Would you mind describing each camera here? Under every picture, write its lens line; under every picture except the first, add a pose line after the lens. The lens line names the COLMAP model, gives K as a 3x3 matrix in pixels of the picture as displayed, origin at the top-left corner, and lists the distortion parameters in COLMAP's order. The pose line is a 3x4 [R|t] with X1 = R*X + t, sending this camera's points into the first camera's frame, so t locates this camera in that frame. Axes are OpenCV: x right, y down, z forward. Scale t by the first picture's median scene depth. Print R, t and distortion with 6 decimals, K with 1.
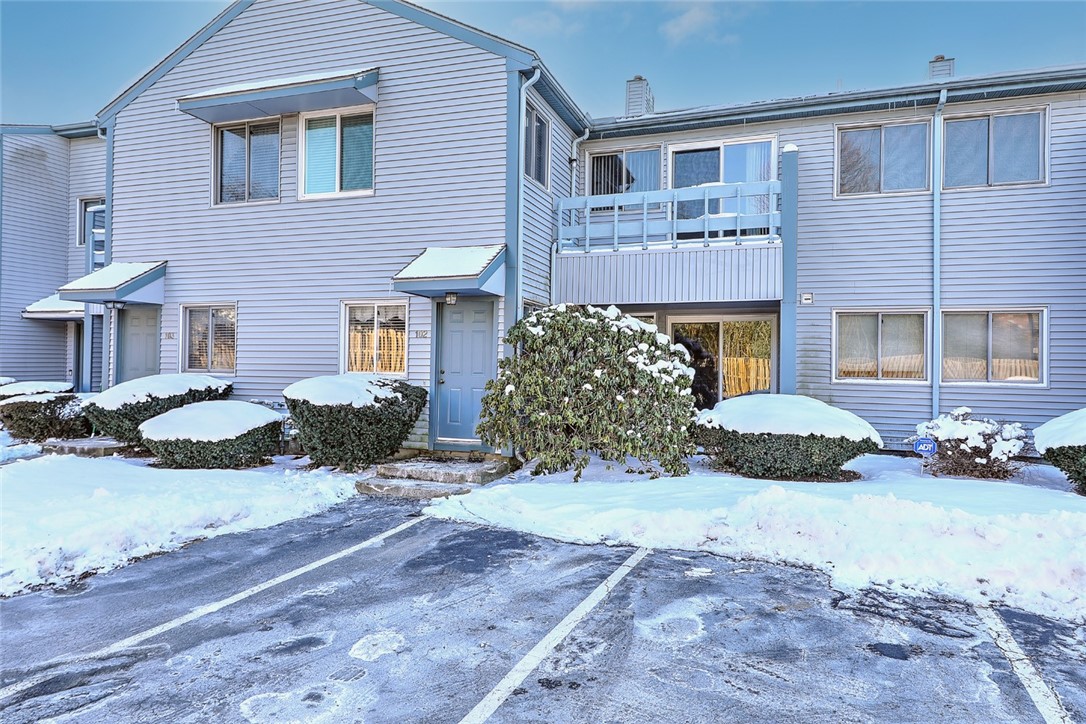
lens RADIAL K [[698.6, 0, 544.7], [0, 698.6, 362.7], [0, 0, 1]] dist [0.017136, -0.004599]
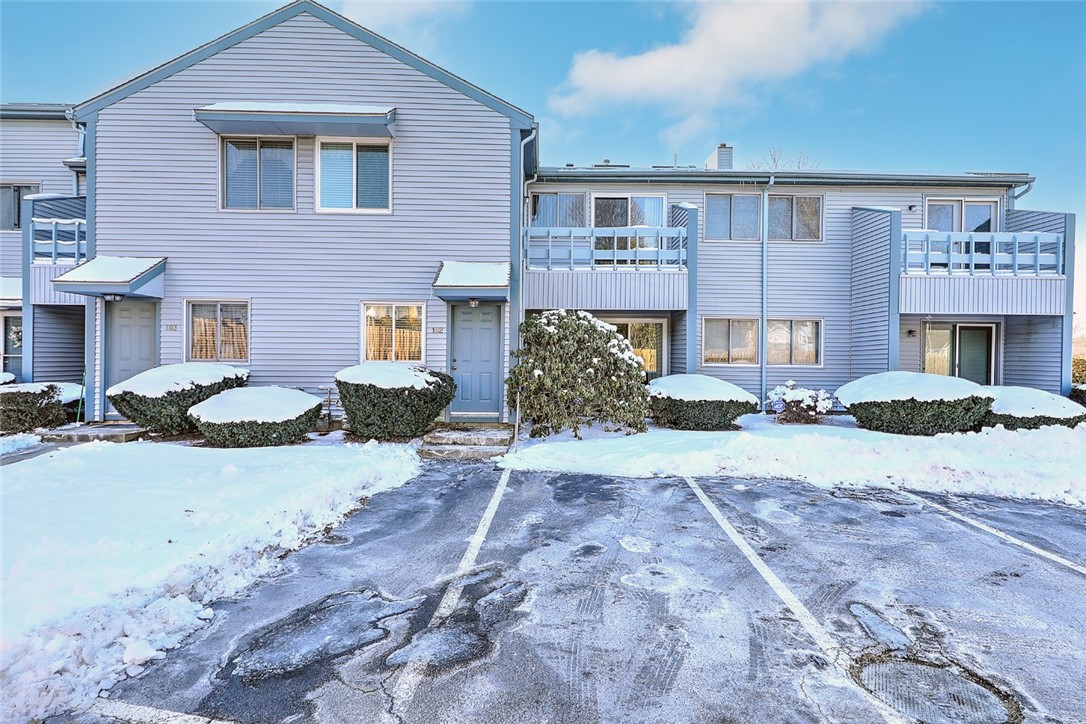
lens RADIAL K [[577.3, 0, 546.1], [0, 577.3, 363.4], [0, 0, 1]] dist [0.018174, -0.007885]
pose [[0.938442, -0.007432, 0.345357, -0.380048], [-0.000212, 0.999756, 0.022089, -0.004560], [-0.345436, -0.020802, 0.938212, -0.037920]]
